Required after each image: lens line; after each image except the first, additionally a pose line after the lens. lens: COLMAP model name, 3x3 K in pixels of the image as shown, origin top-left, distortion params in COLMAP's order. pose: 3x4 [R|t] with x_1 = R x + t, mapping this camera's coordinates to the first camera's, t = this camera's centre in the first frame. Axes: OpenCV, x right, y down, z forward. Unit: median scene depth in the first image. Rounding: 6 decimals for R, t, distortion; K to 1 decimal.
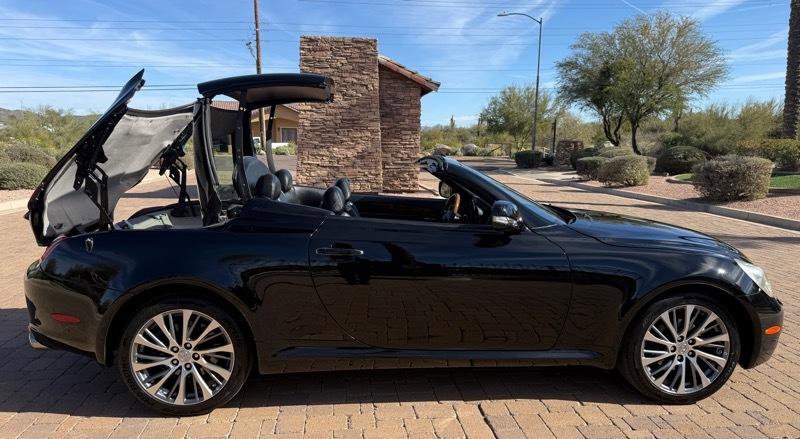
lens RADIAL K [[560.9, 0, 404.7], [0, 560.9, 217.2], [0, 0, 1]] dist [0.010712, -0.024954]
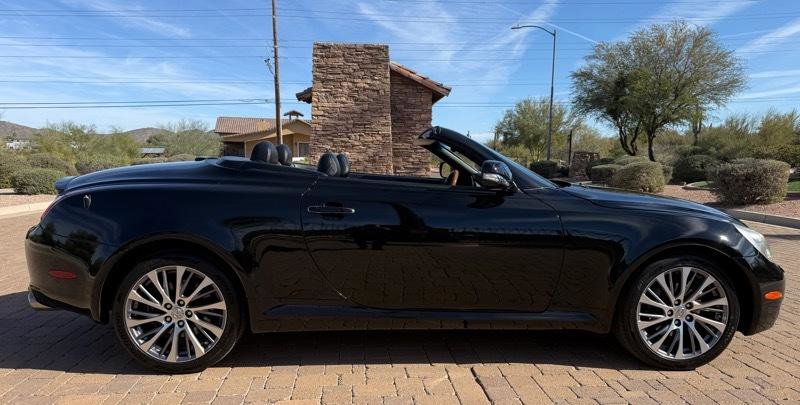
lens RADIAL K [[561.2, 0, 404.0], [0, 561.2, 213.1], [0, 0, 1]] dist [0.019726, -0.035807]
pose [[0.999530, 0.001255, -0.030619, 0.042197], [-0.002355, 0.999352, -0.035928, 0.095783], [0.030555, 0.035984, 0.998885, -0.004274]]
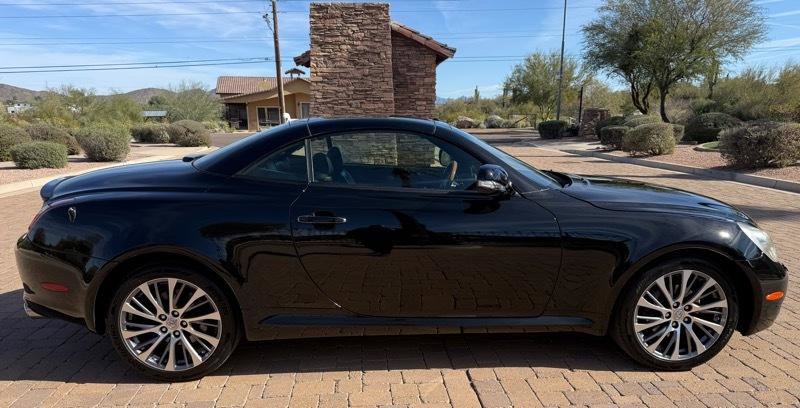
lens RADIAL K [[561.5, 0, 404.5], [0, 561.5, 249.1], [0, 0, 1]] dist [0.000184, -0.011485]
pose [[0.999010, -0.009210, -0.043515, 0.064929], [0.013523, 0.994906, 0.099896, 0.017177], [0.042374, -0.100385, 0.994046, 0.025793]]
